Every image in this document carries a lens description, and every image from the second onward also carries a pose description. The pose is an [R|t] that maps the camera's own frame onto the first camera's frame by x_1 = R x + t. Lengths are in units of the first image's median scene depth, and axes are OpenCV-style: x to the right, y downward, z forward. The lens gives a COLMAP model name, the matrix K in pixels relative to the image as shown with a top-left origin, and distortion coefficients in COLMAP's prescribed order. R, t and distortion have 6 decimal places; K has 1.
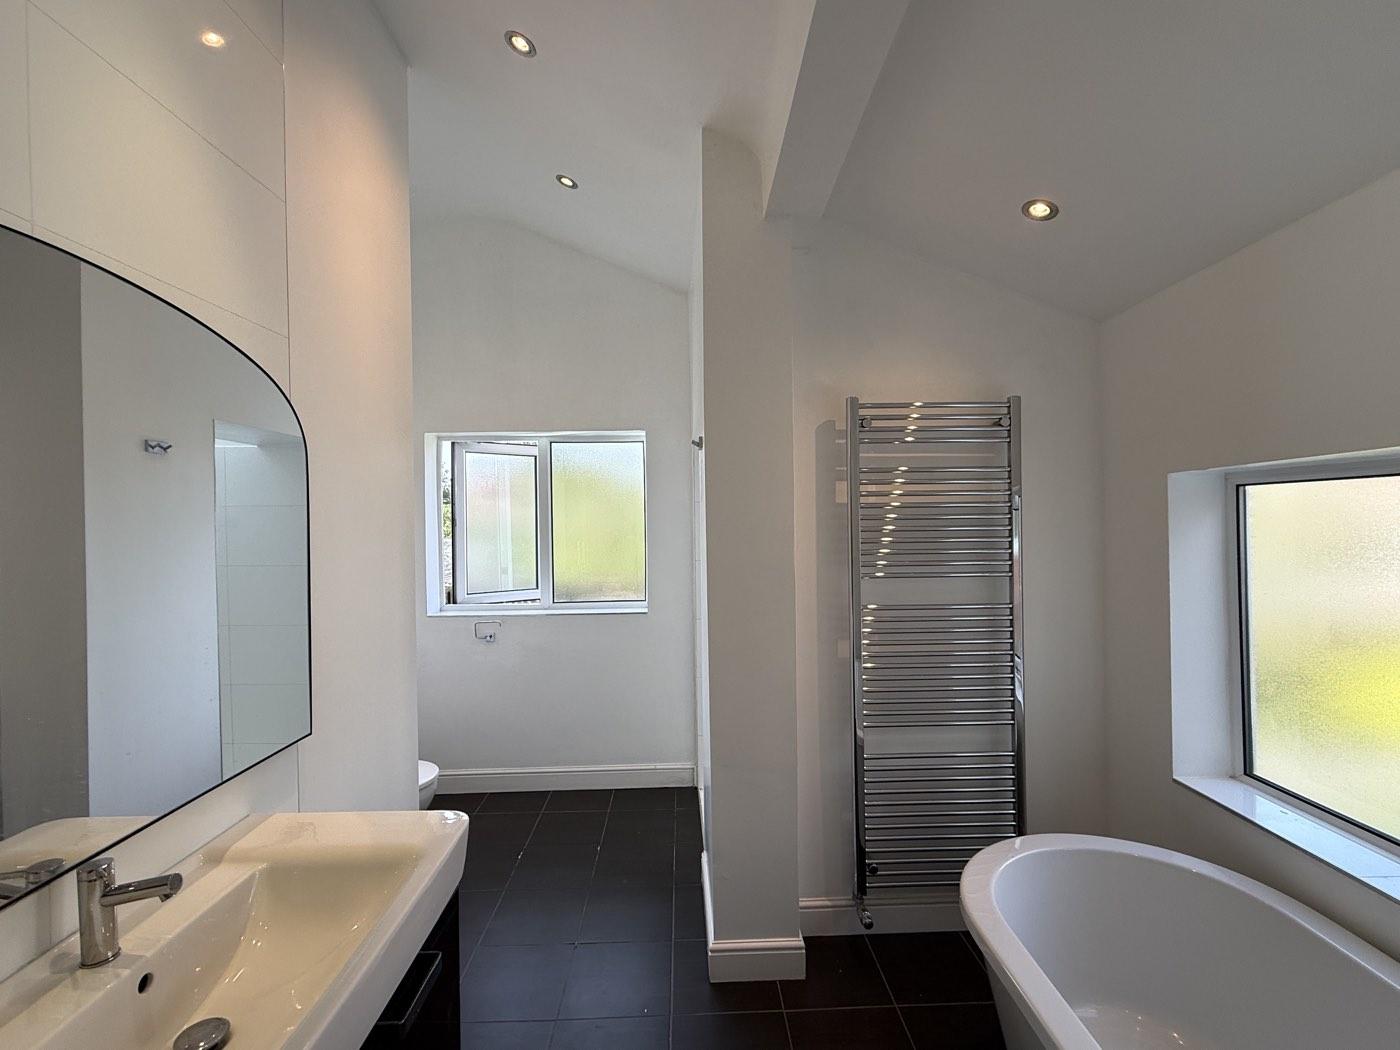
lens RADIAL K [[646.1, 0, 700.4], [0, 646.1, 521.1], [0, 0, 1]] dist [0.013793, 0.000219]
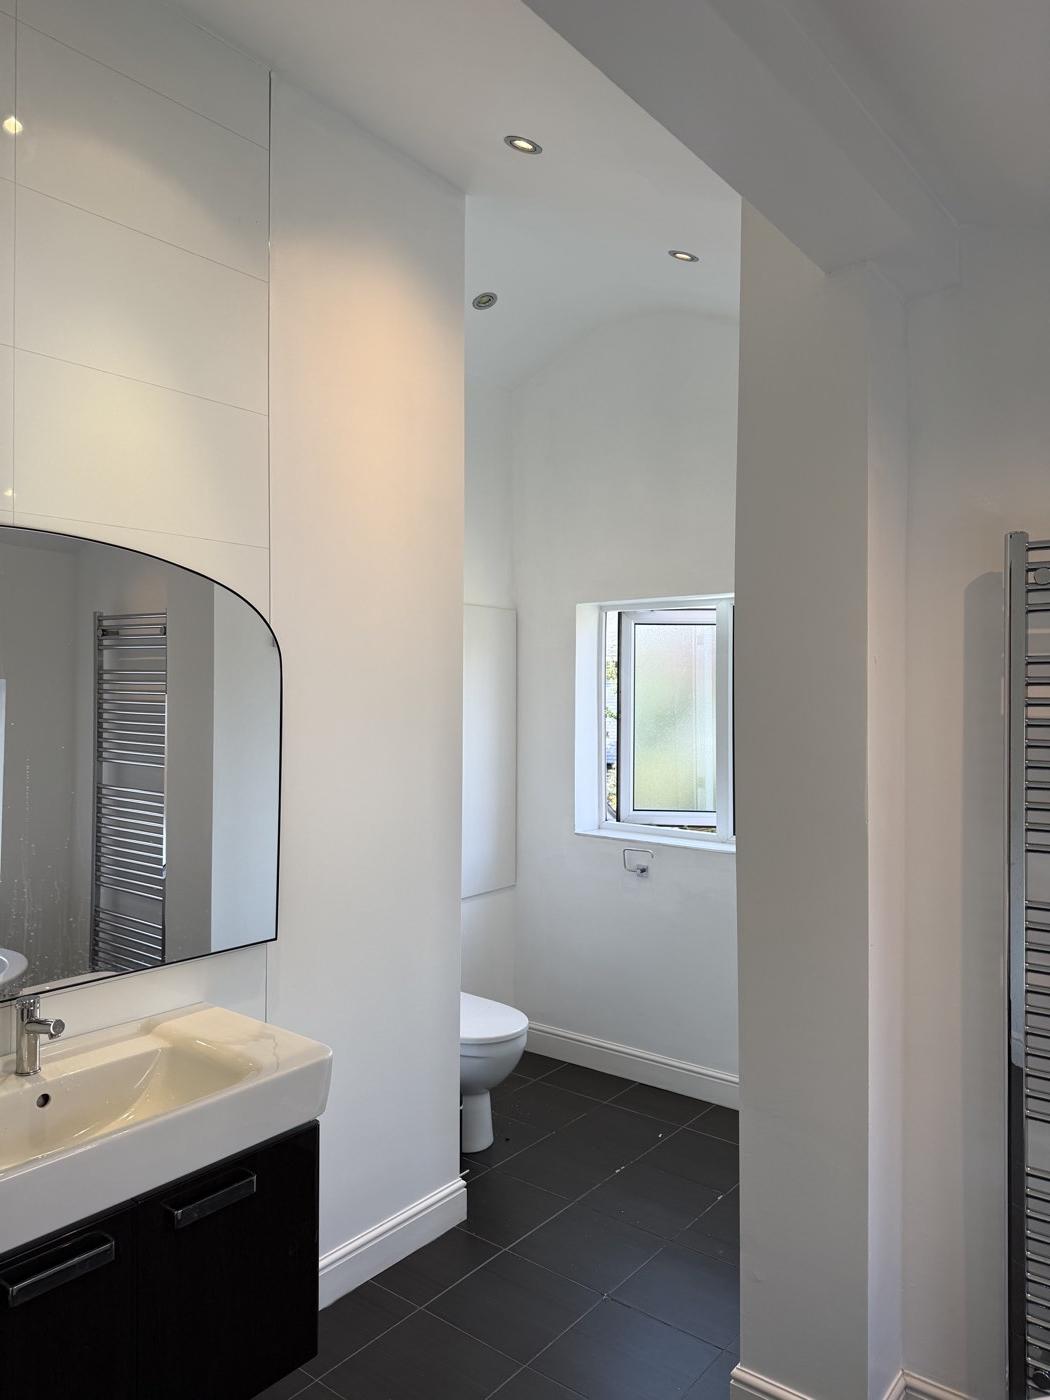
lens RADIAL K [[986.6, 0, 525.0], [0, 986.6, 700.0], [0, 0, 1]] dist [0.106322, -0.120757]
pose [[0.762186, 0.017155, -0.647131, 0.317143], [-0.011884, 0.999851, 0.012509, -0.032557], [0.647249, -0.001844, 0.762276, 0.028976]]
